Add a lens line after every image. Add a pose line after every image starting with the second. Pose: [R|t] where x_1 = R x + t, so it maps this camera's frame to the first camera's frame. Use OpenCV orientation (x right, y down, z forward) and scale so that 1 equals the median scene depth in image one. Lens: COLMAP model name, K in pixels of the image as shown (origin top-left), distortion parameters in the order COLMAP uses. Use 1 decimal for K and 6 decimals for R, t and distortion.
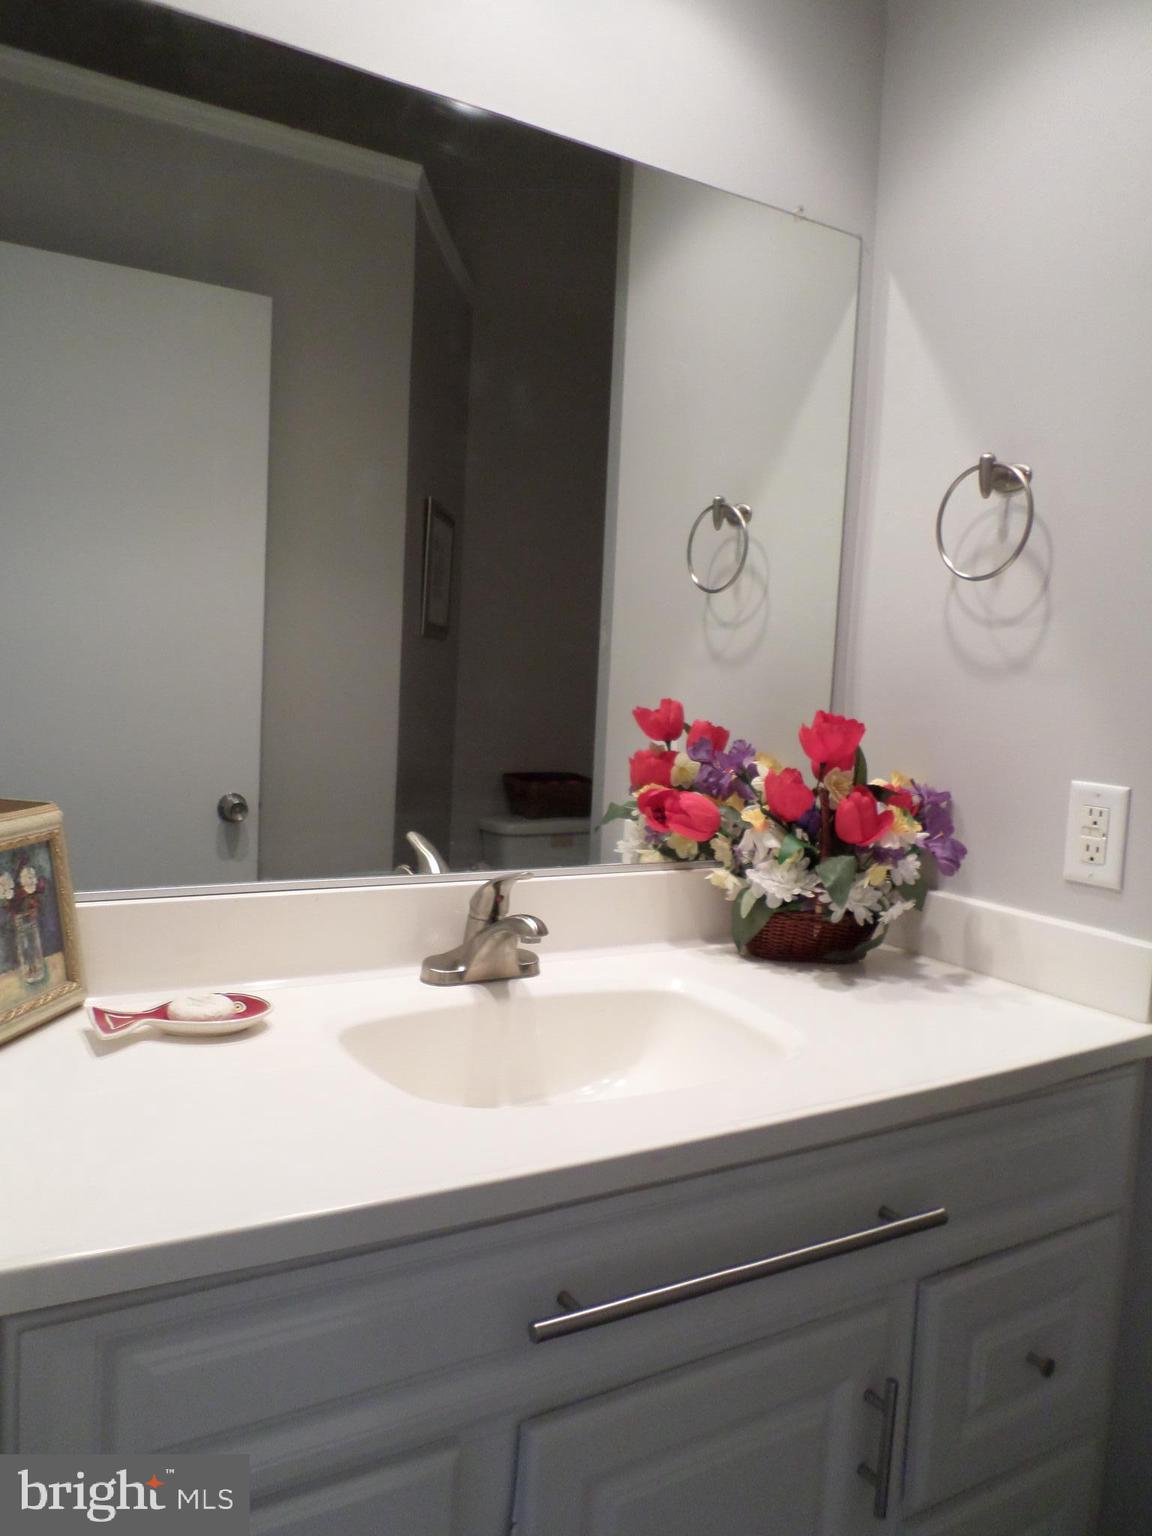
lens RADIAL K [[1165.8, 0, 578.4], [0, 1165.8, 766.5], [0, 0, 1]] dist [-0.010370, -0.014609]
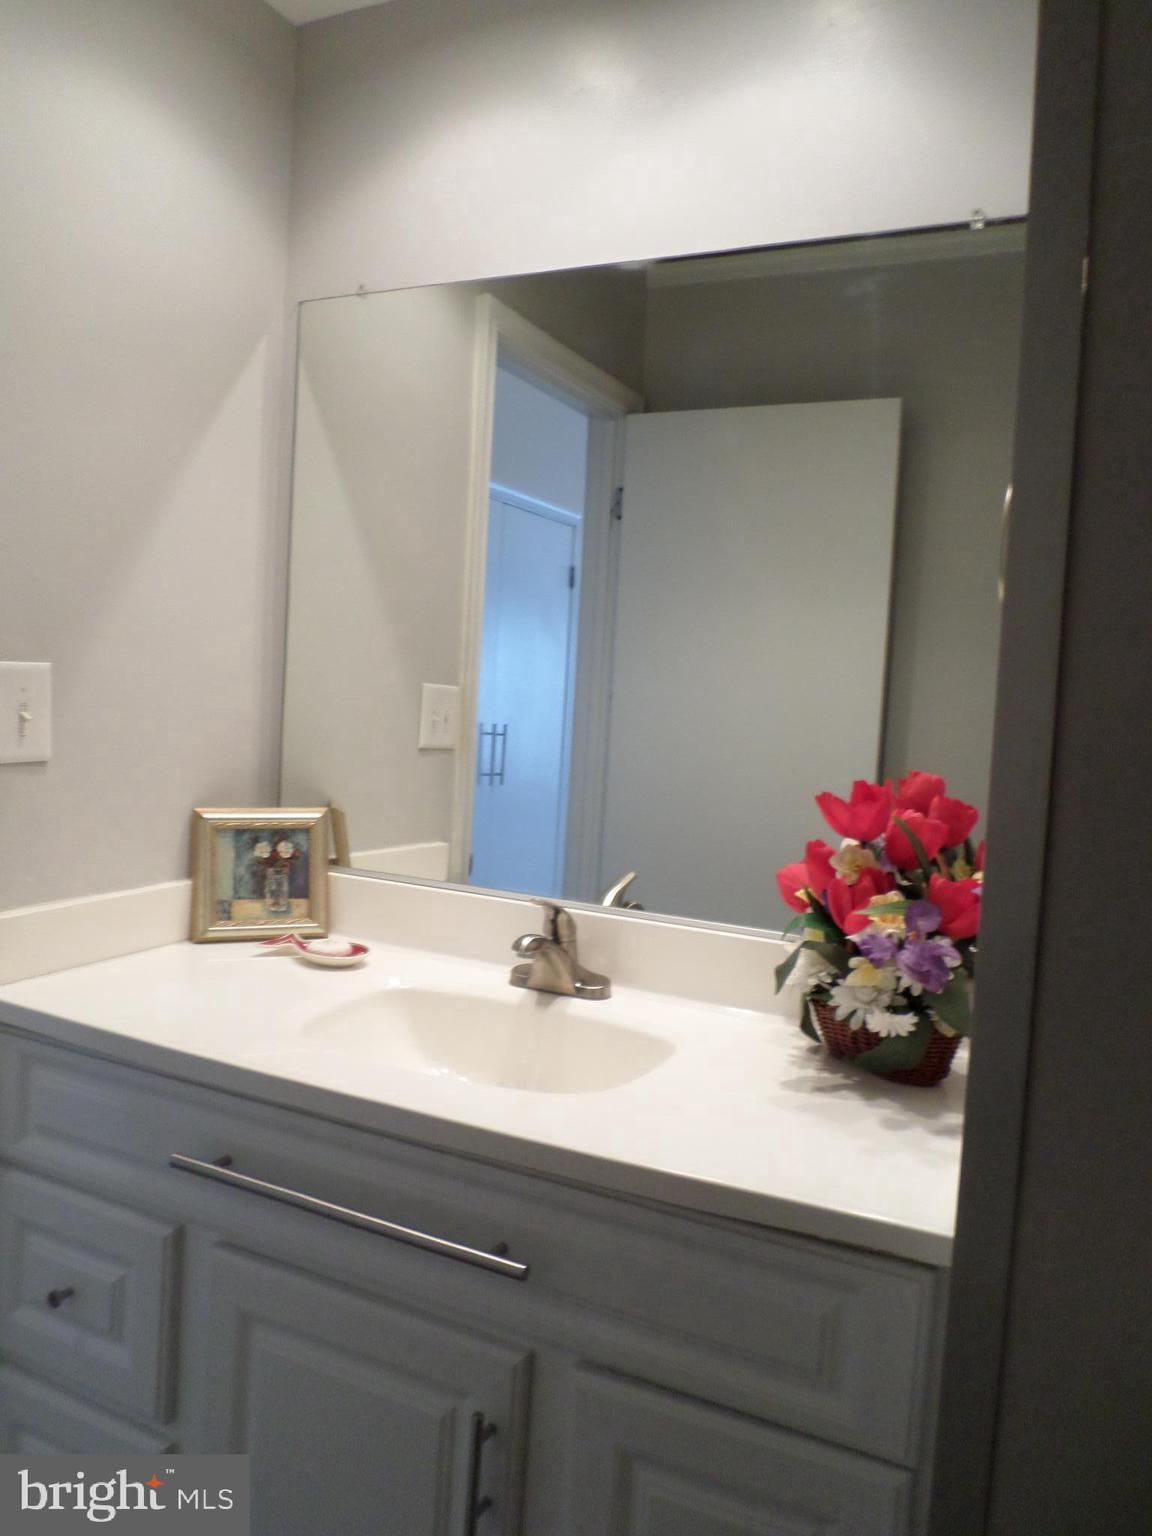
lens RADIAL K [[1165.8, 0, 575.6], [0, 1165.8, 774.5], [0, 0, 1]] dist [-0.010370, -0.014609]
pose [[0.526678, 0.040535, -0.849098, 1.134590], [-0.098181, 0.995078, -0.013395, -0.026082], [0.844376, 0.090420, 0.528066, 0.465240]]
